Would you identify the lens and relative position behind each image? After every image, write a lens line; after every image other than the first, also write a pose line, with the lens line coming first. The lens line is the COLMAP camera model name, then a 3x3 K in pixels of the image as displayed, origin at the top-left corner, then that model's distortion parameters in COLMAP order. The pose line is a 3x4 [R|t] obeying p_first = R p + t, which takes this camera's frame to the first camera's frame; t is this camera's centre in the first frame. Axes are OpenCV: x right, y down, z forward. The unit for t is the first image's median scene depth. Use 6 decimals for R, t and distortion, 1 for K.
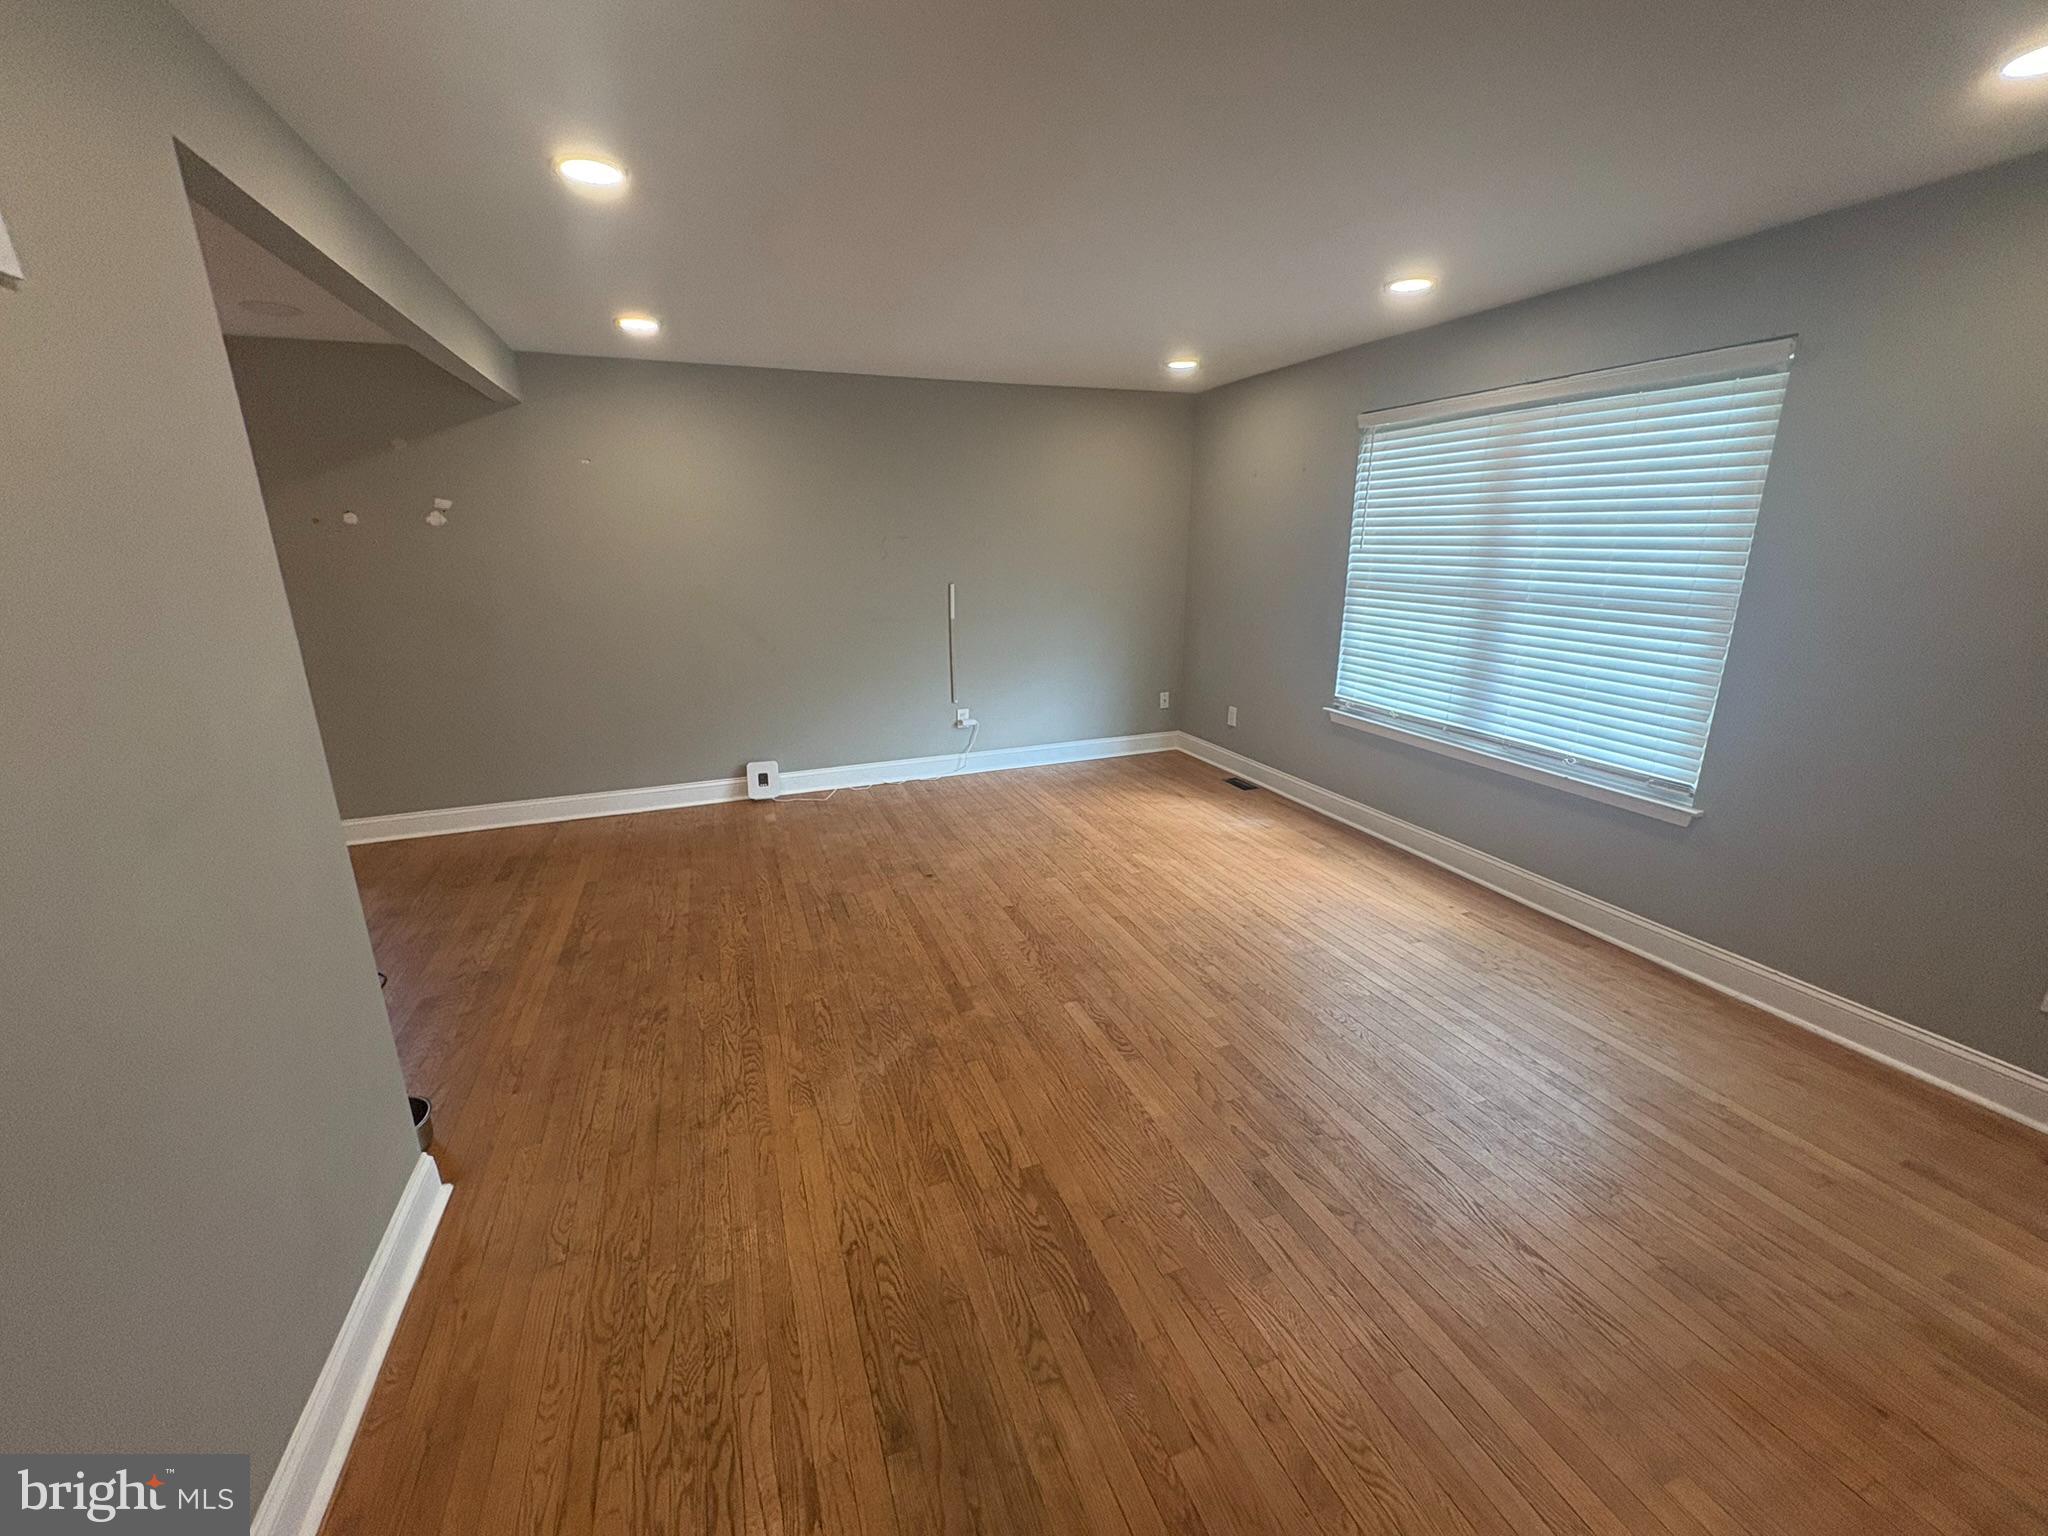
lens RADIAL K [[819.8, 0, 1023.9], [0, 819.8, 771.3], [0, 0, 1]] dist [0.002607, -0.000264]
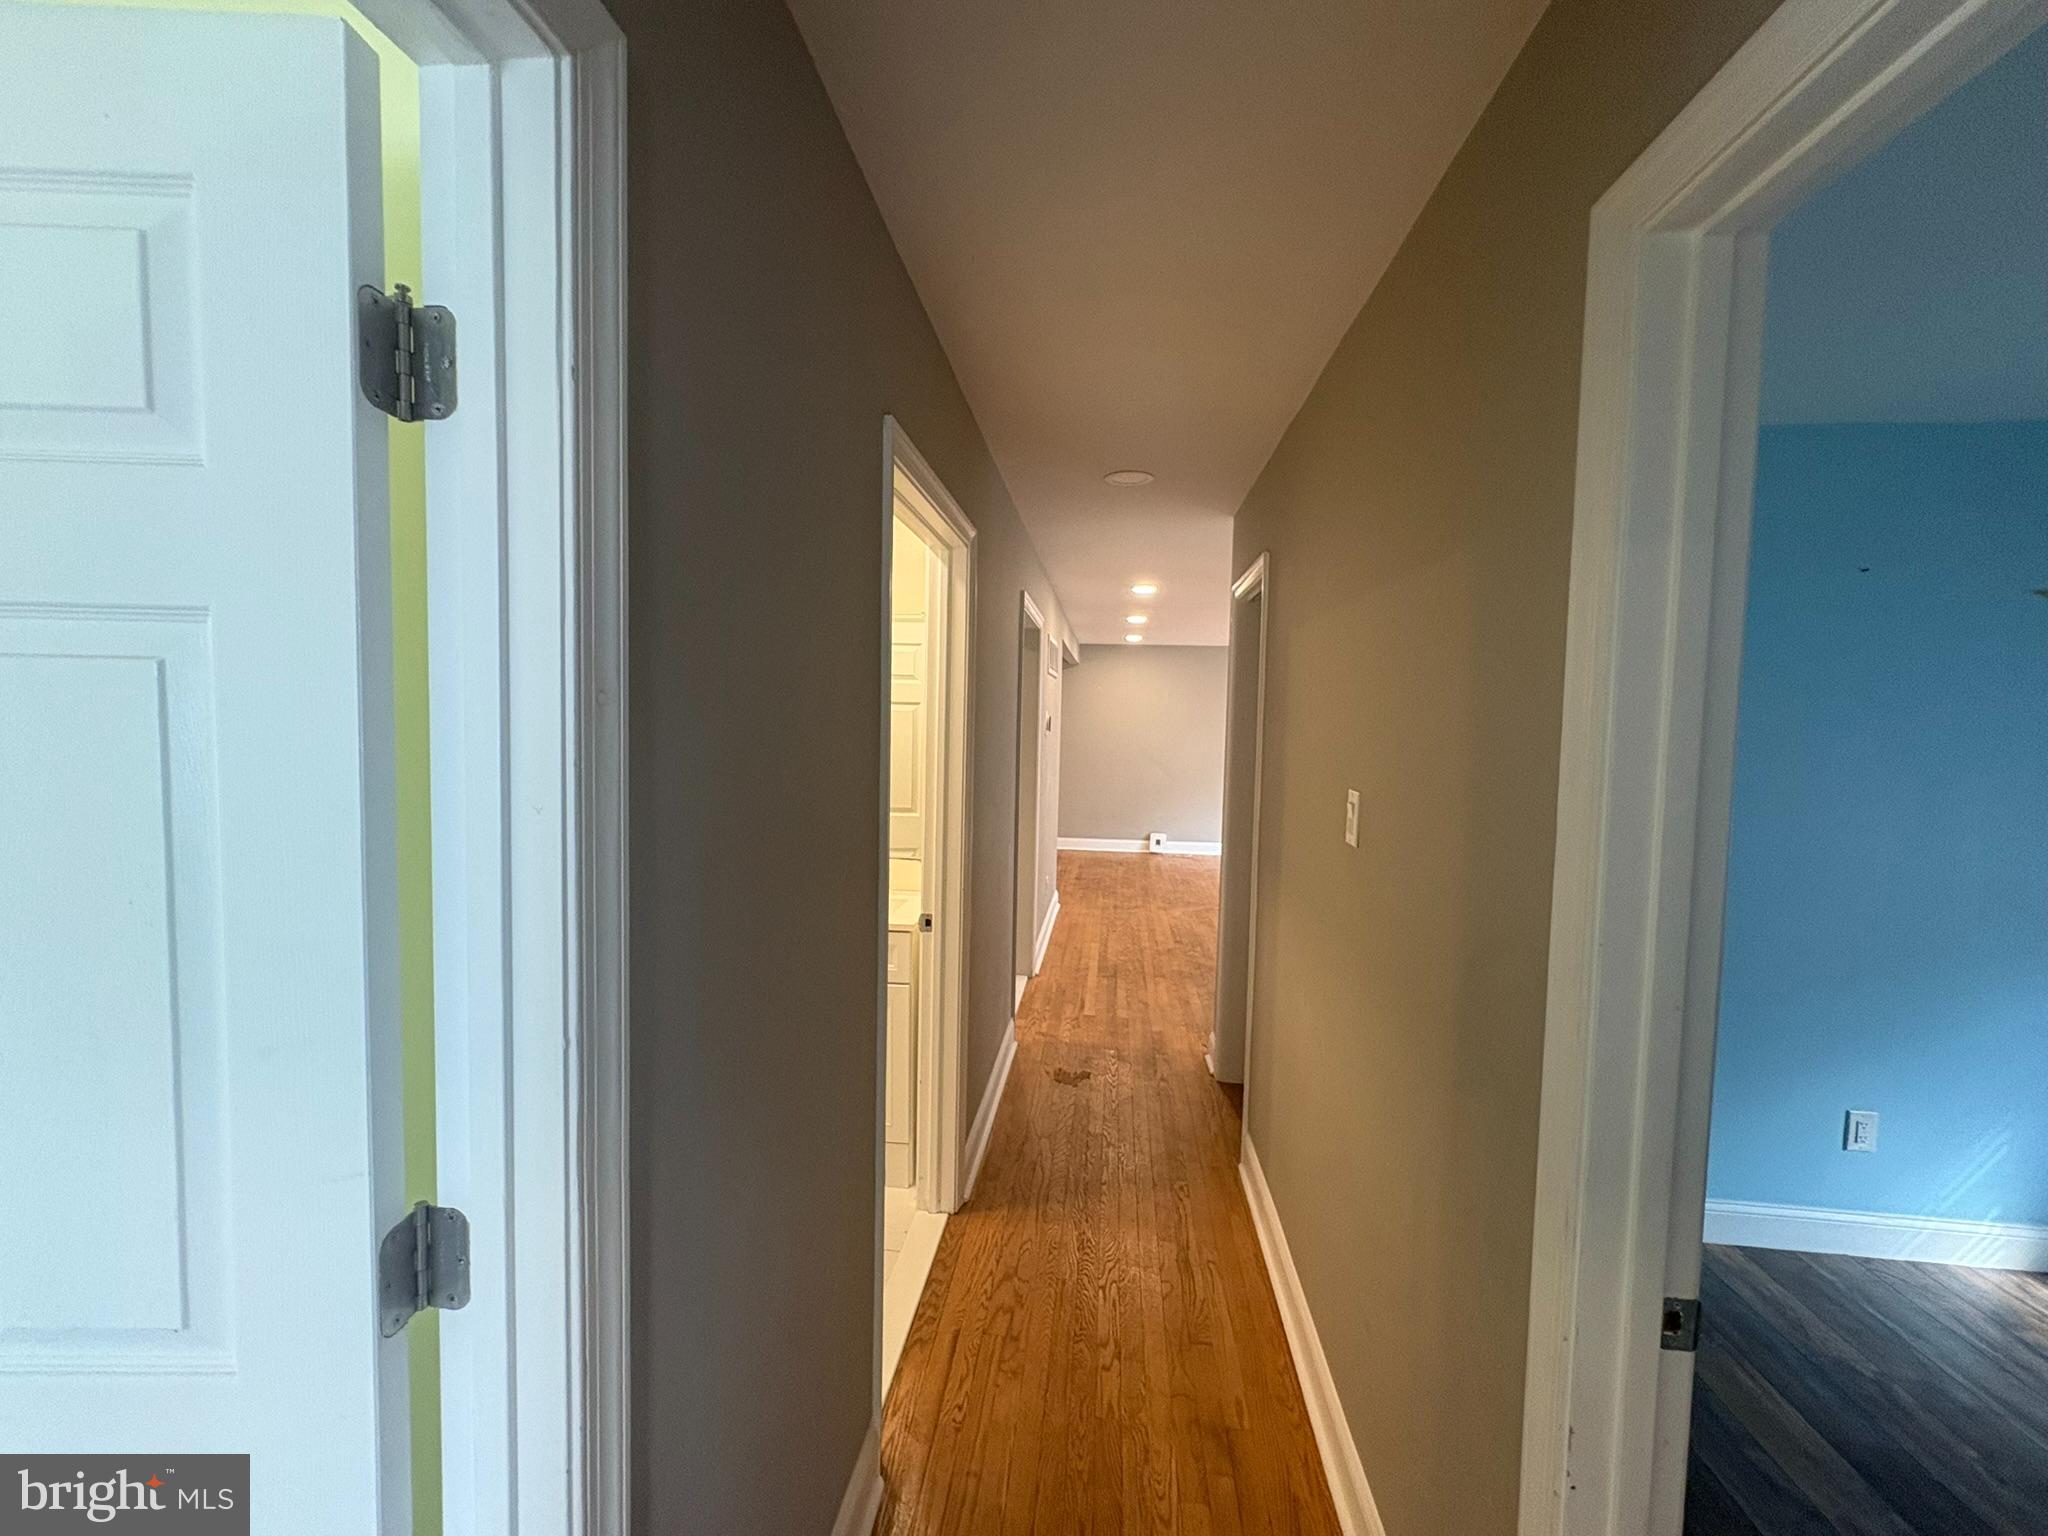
lens RADIAL K [[819.8, 0, 1023.2], [0, 819.8, 769.6], [0, 0, 1]] dist [0.002607, -0.000264]
pose [[0.887556, 0.059042, -0.456901, 0.432847], [-0.158693, 0.970240, -0.182893, 0.387925], [0.432505, 0.234835, 0.870512, -1.365793]]
